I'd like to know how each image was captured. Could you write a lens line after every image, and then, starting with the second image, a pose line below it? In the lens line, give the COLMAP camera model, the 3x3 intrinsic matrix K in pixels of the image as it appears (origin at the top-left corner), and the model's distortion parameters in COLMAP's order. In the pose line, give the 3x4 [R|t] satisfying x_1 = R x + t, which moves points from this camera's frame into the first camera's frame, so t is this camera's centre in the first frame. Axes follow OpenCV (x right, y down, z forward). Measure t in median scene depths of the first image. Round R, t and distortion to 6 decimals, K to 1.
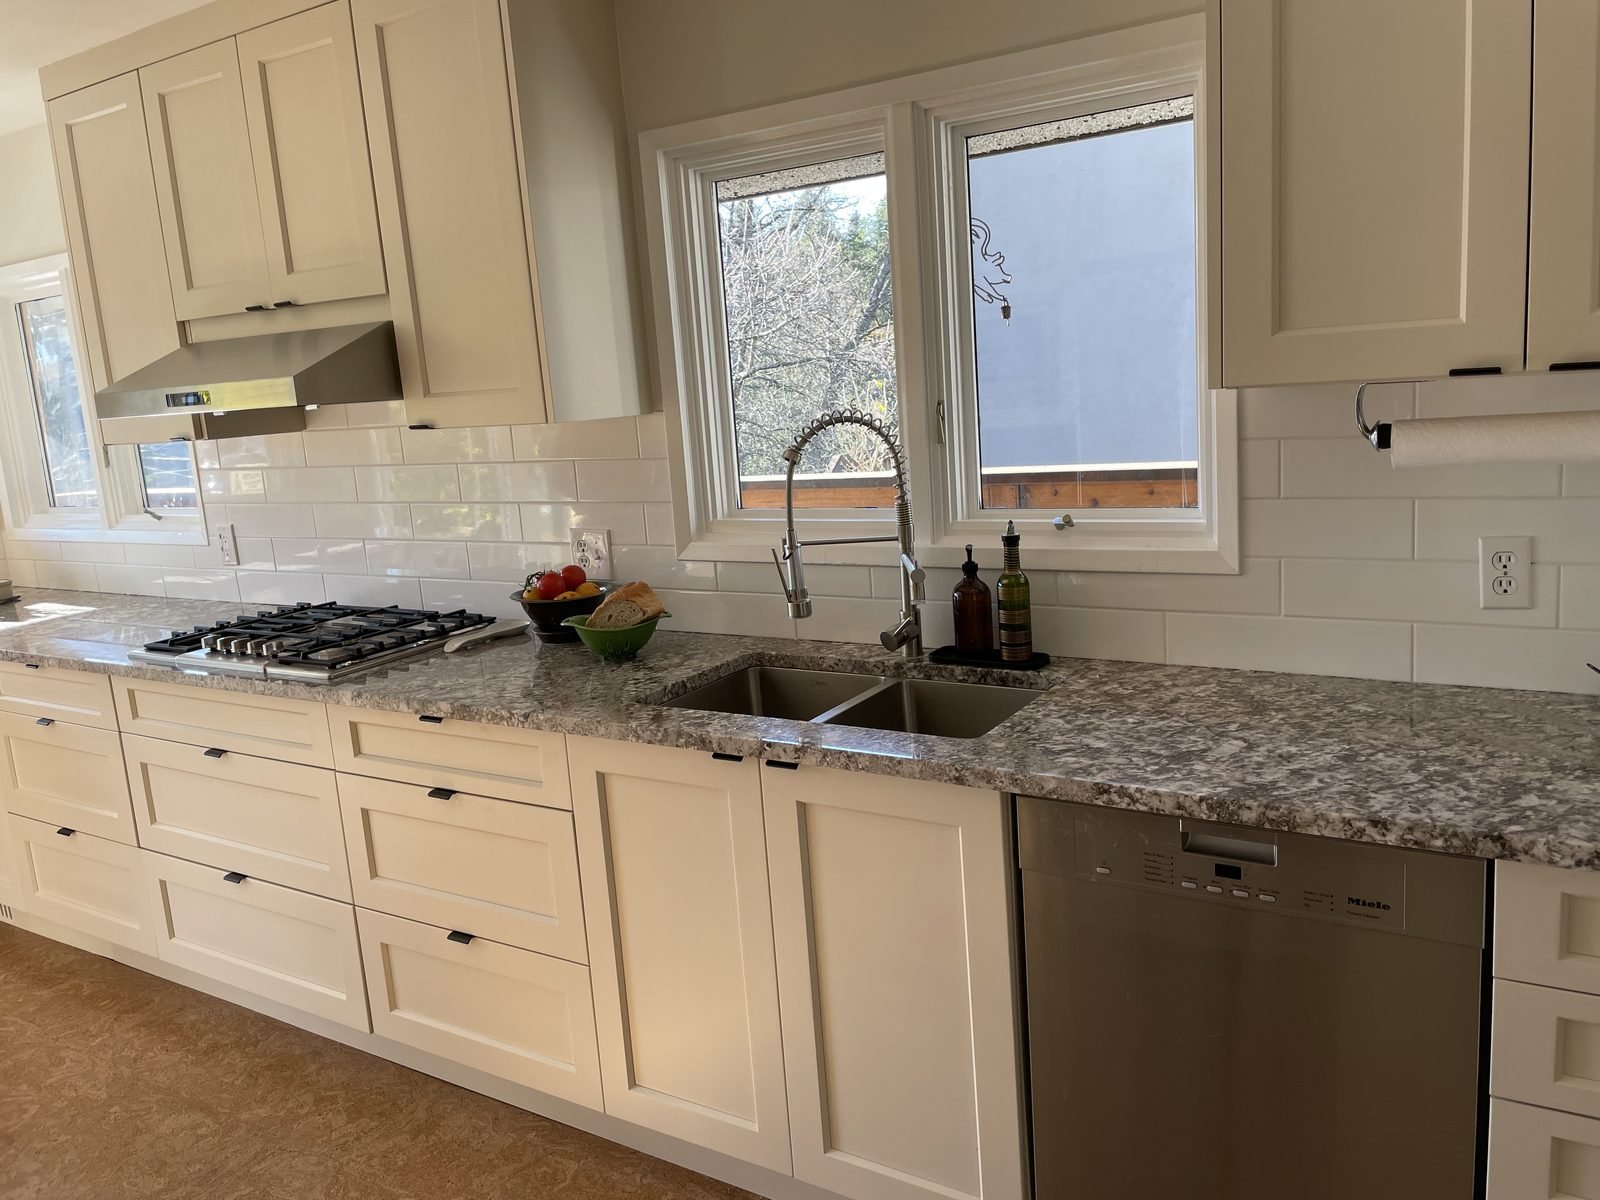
lens RADIAL K [[1213.1, 0, 807.5], [0, 1213.1, 593.1], [0, 0, 1]] dist [0.114064, -0.158558]
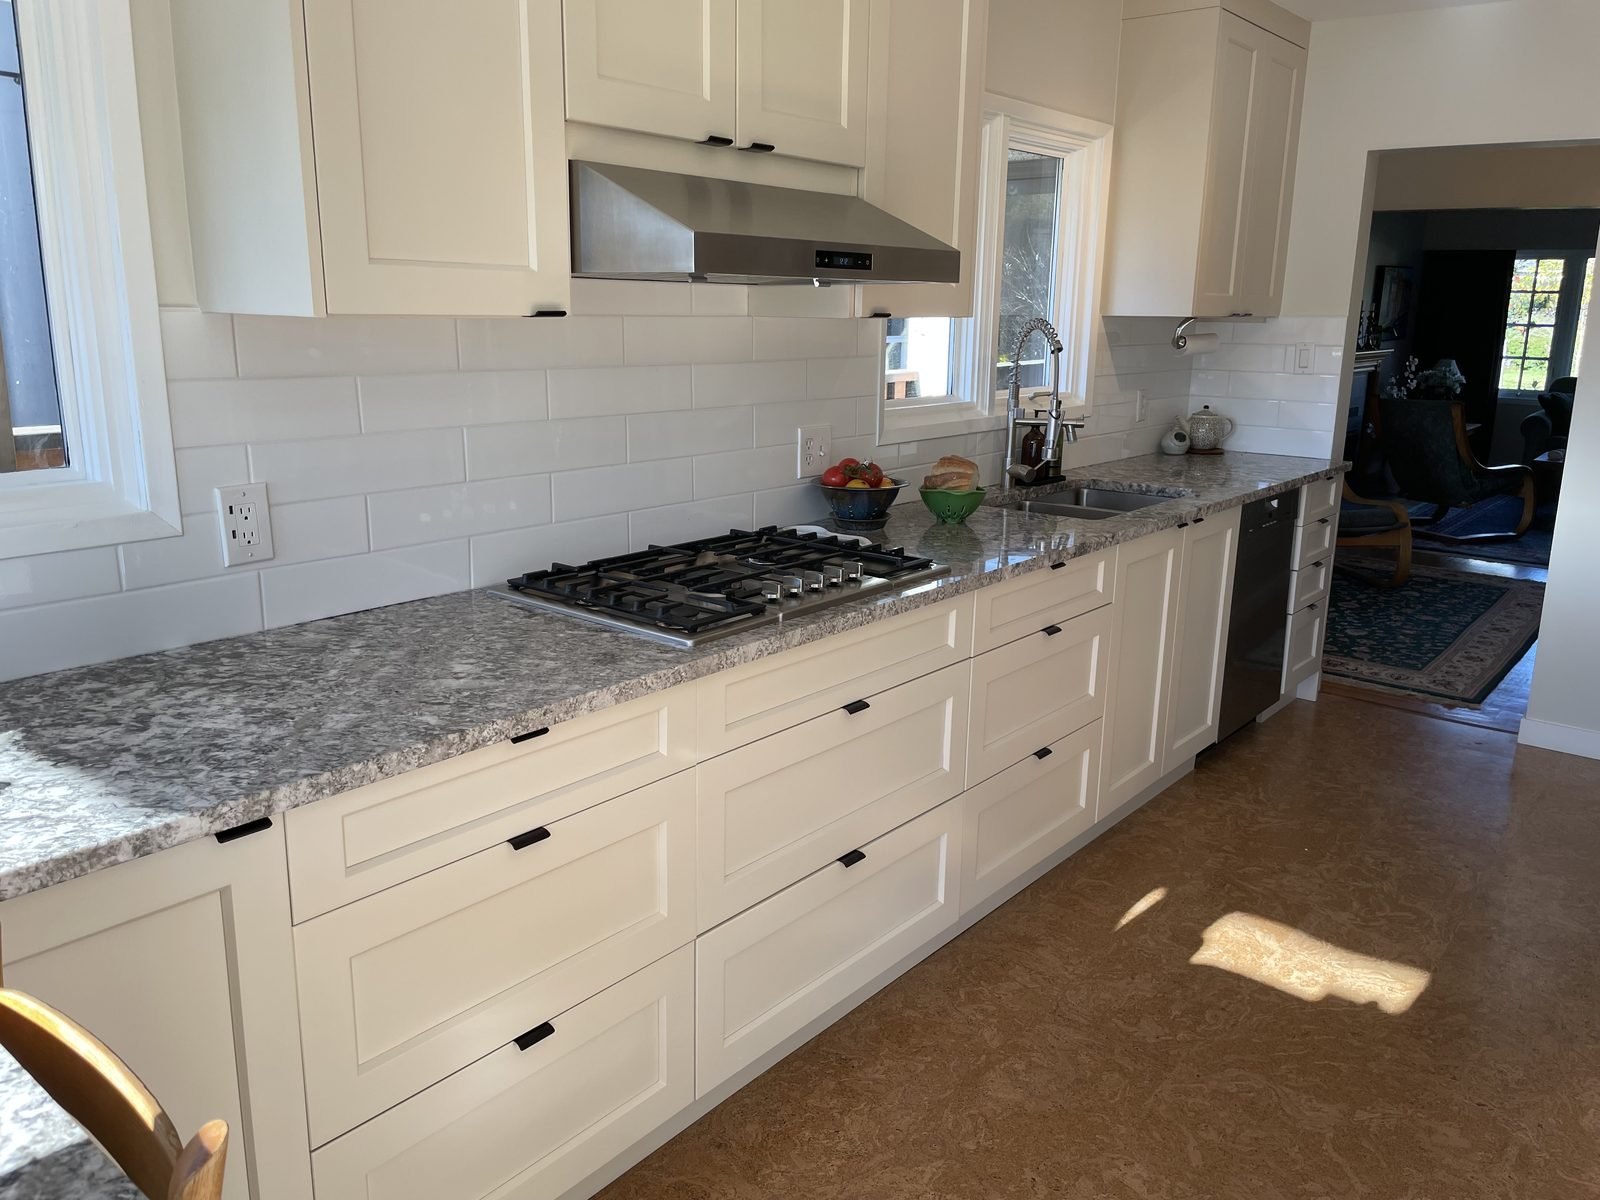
lens RADIAL K [[1213.1, 0, 807.5], [0, 1213.1, 593.1], [0, 0, 1]] dist [0.114064, -0.158558]
pose [[0.115619, -0.162009, 0.979992, -1.370569], [0.149277, 0.978238, 0.144108, -0.072328], [-0.982013, 0.129629, 0.137287, 0.991885]]
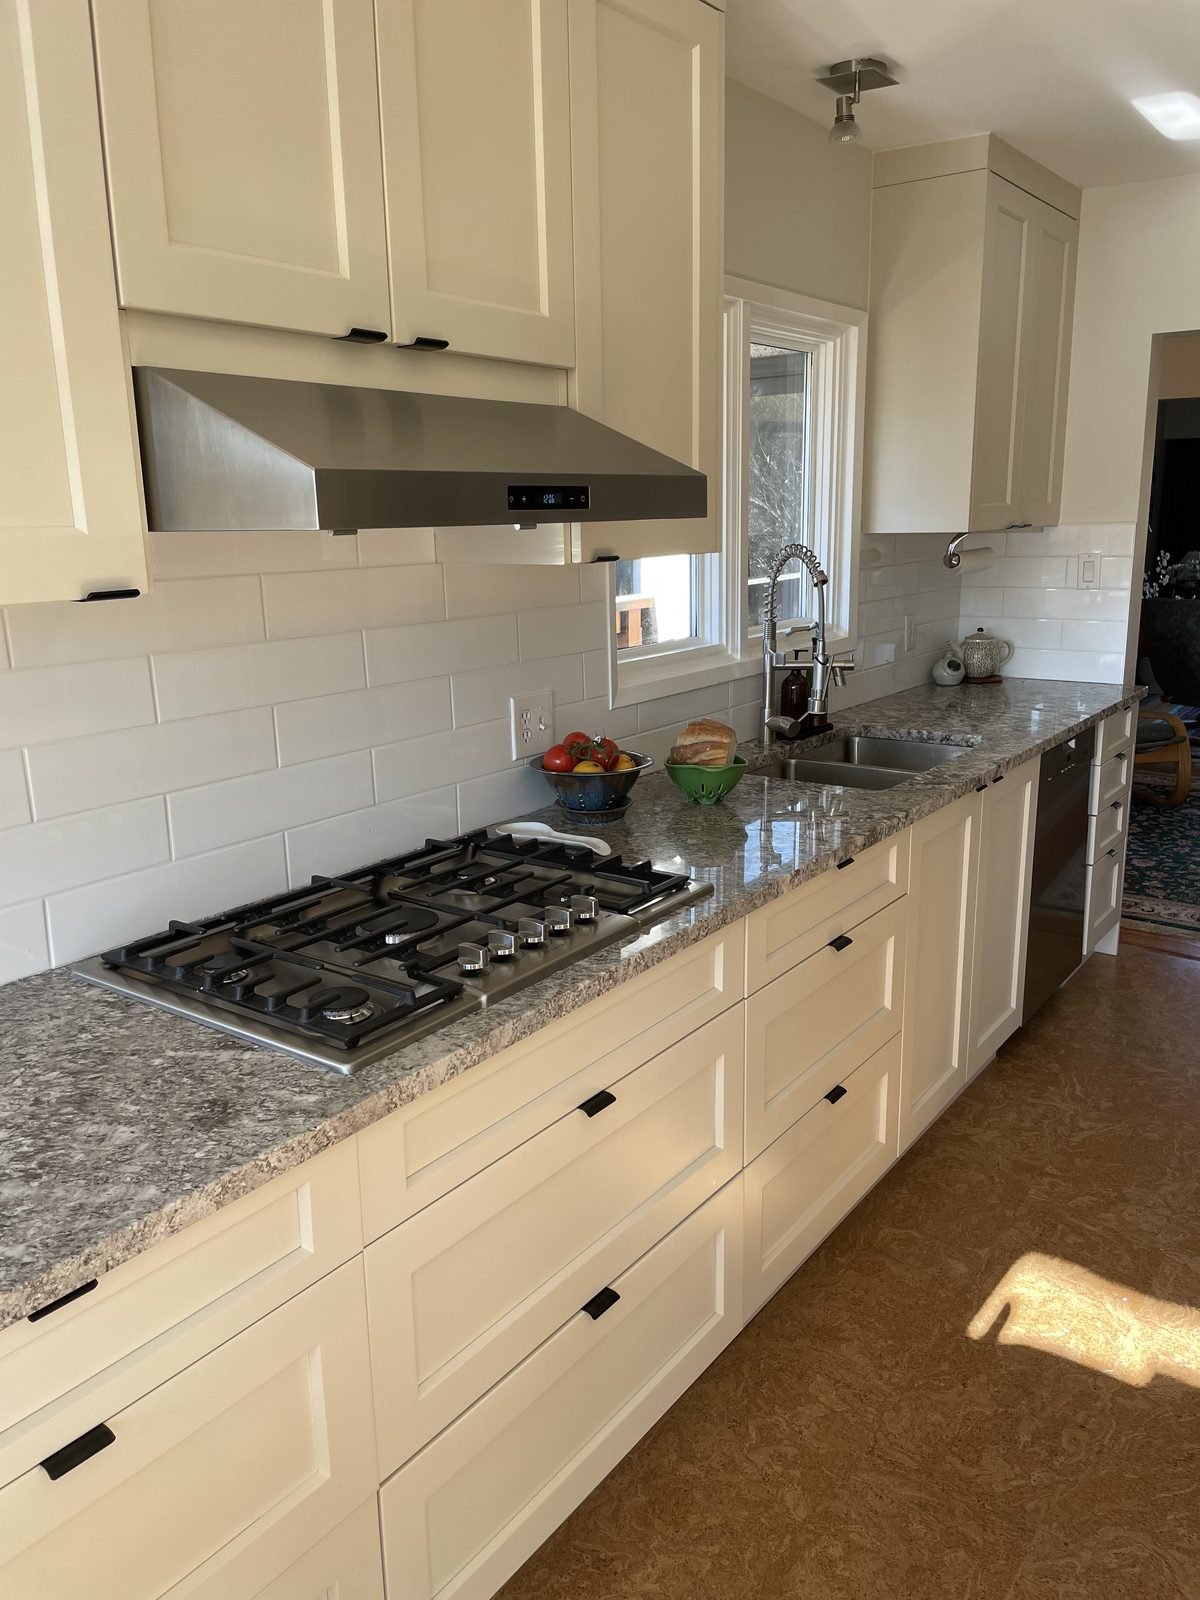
lens RADIAL K [[1213.5, 0, 610.9], [0, 1213.5, 799.7], [0, 0, 1]] dist [0.104850, -0.139448]
pose [[0.059748, -0.167567, 0.984048, -1.126485], [0.188168, 0.970027, 0.153755, -0.112819], [-0.980318, 0.175980, 0.089488, 0.995655]]
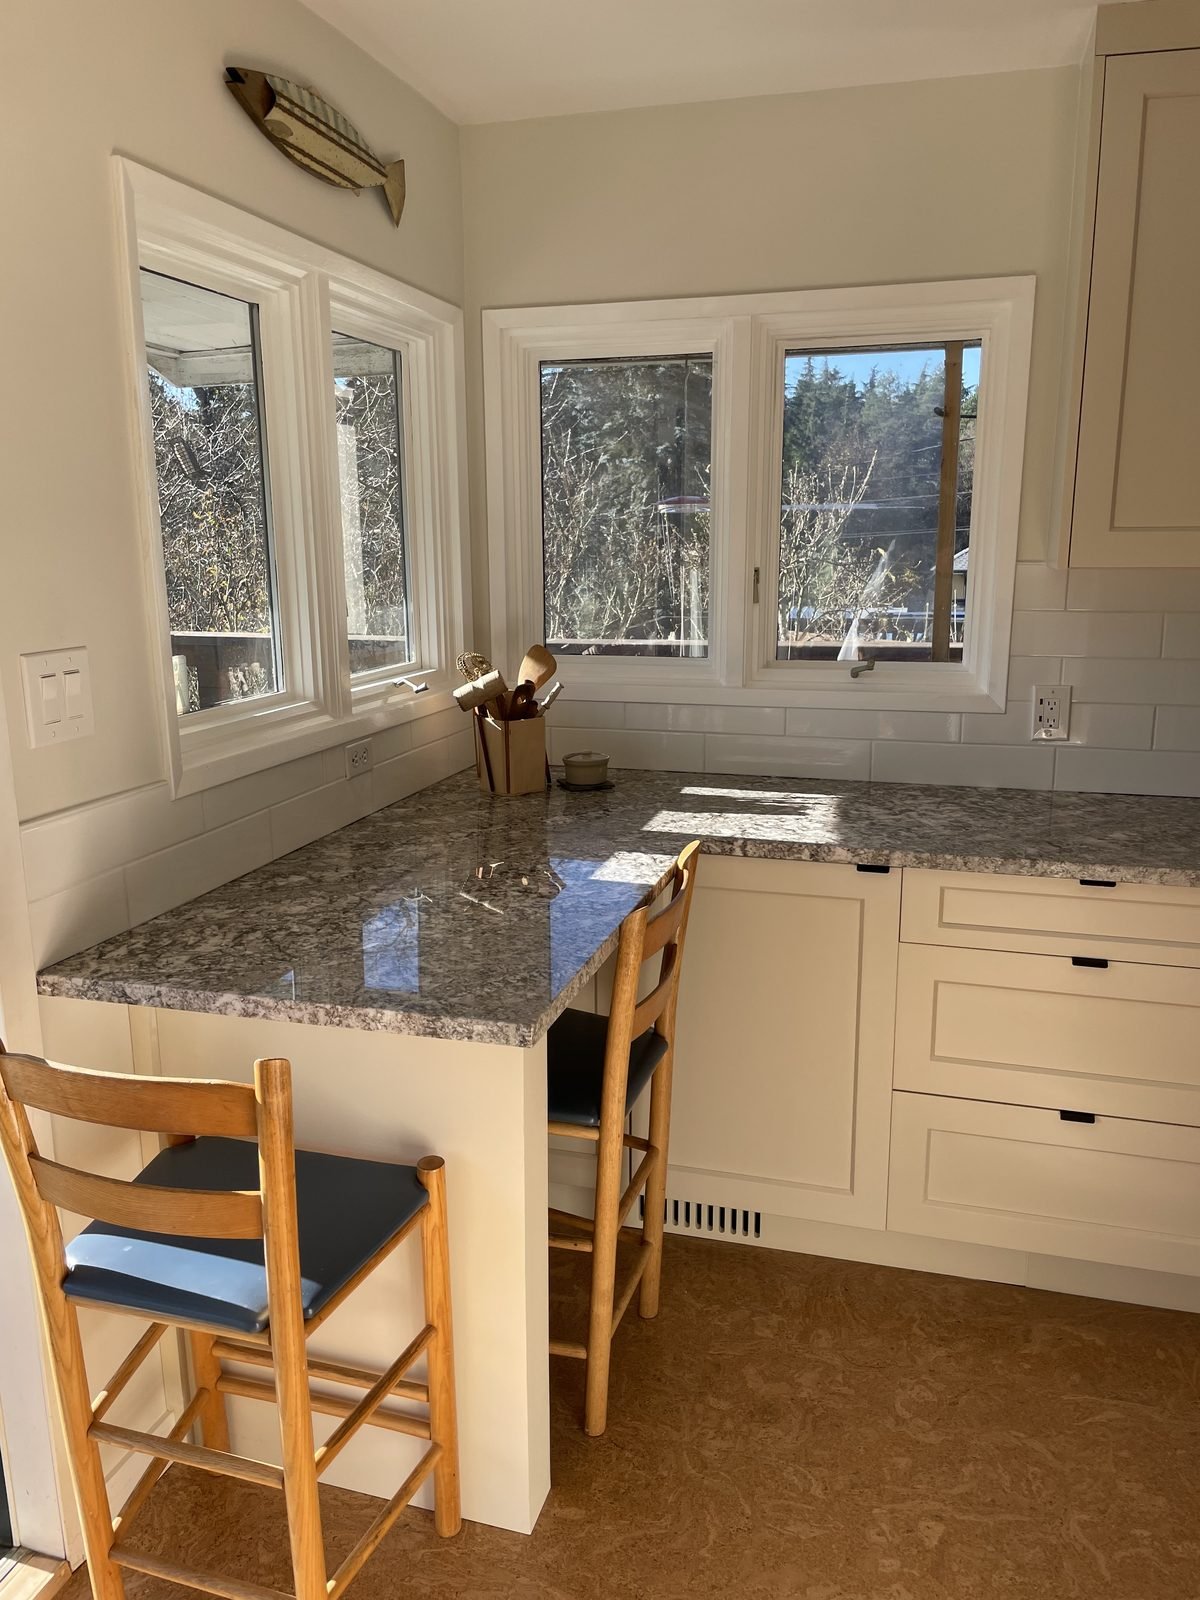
lens RADIAL K [[1213.1, 0, 607.4], [0, 1213.1, 804.1], [0, 0, 1]] dist [0.114064, -0.158558]
pose [[0.955726, 0.000446, 0.294257, -1.347363], [-0.009897, 0.999482, 0.030631, -0.006600], [-0.294091, -0.032187, 0.955235, 0.520416]]
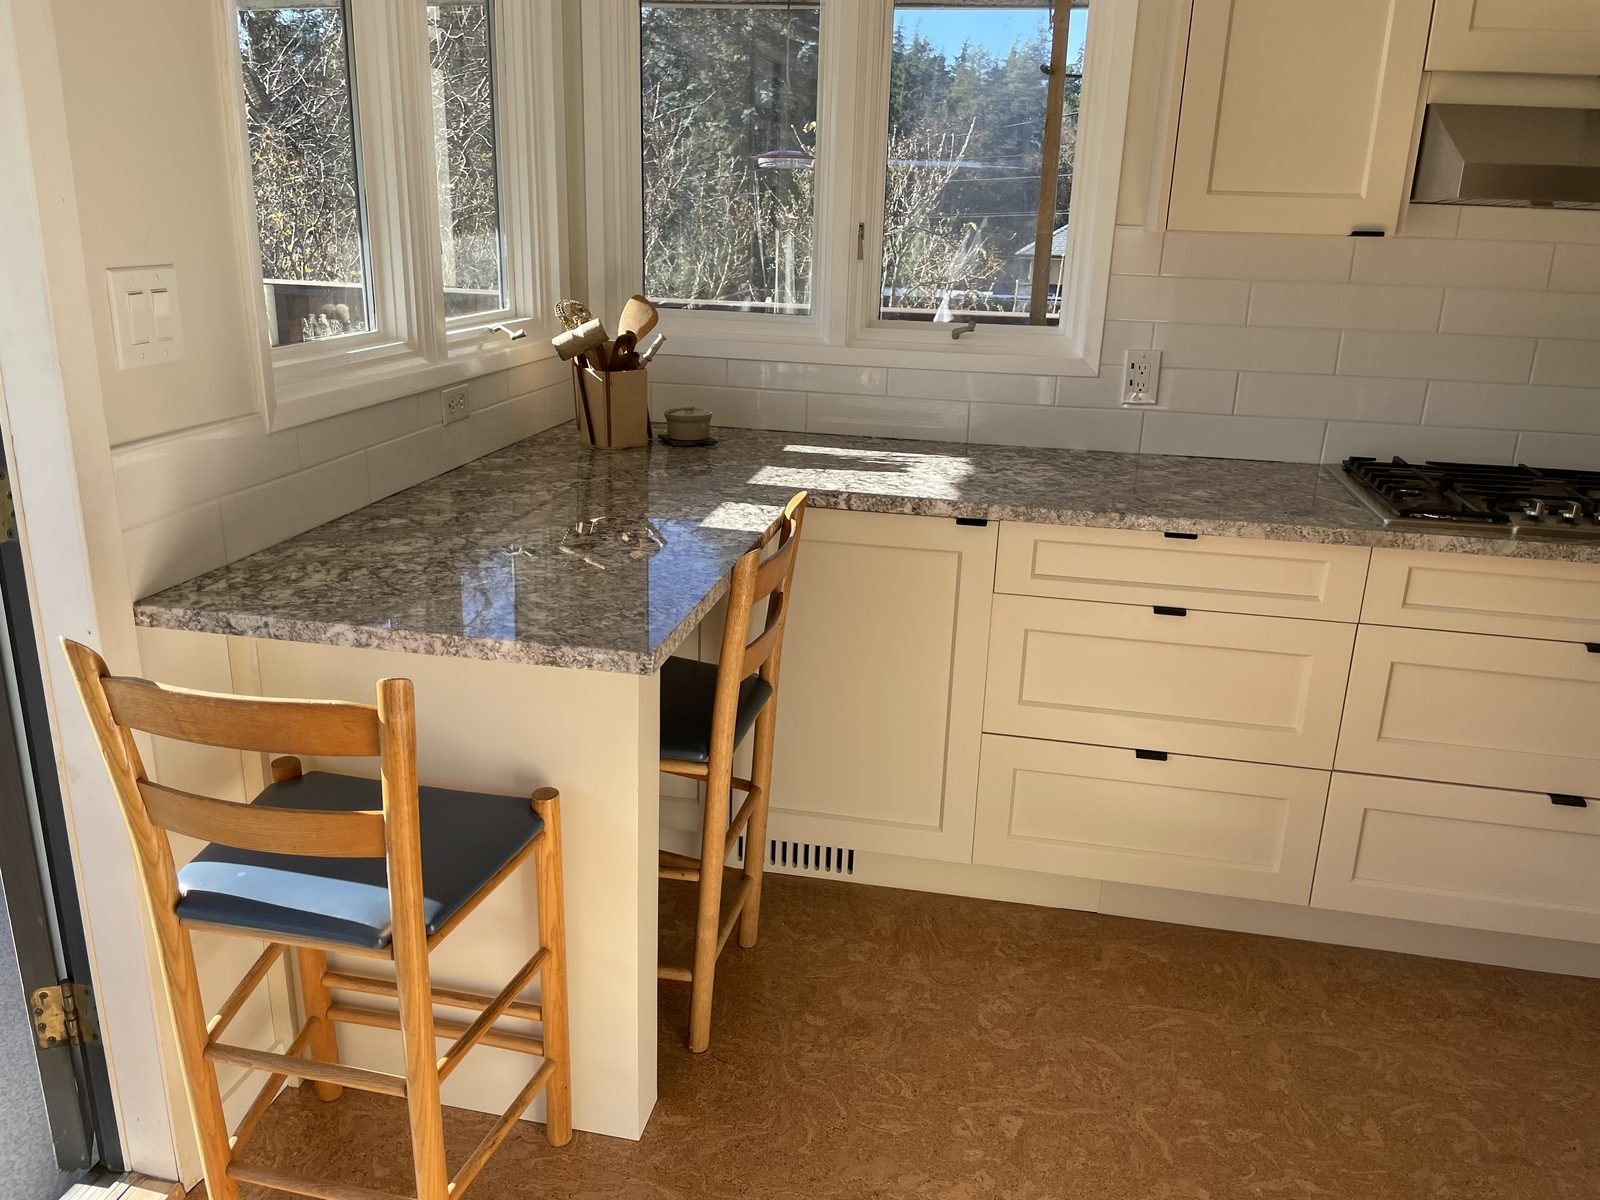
lens RADIAL K [[1213.1, 0, 807.5], [0, 1213.1, 593.1], [0, 0, 1]] dist [0.114064, -0.158558]
pose [[0.922875, -0.018602, 0.384650, -1.367845], [-0.028549, 0.992780, 0.116507, 0.015786], [-0.384040, -0.118502, 0.915680, 0.514258]]
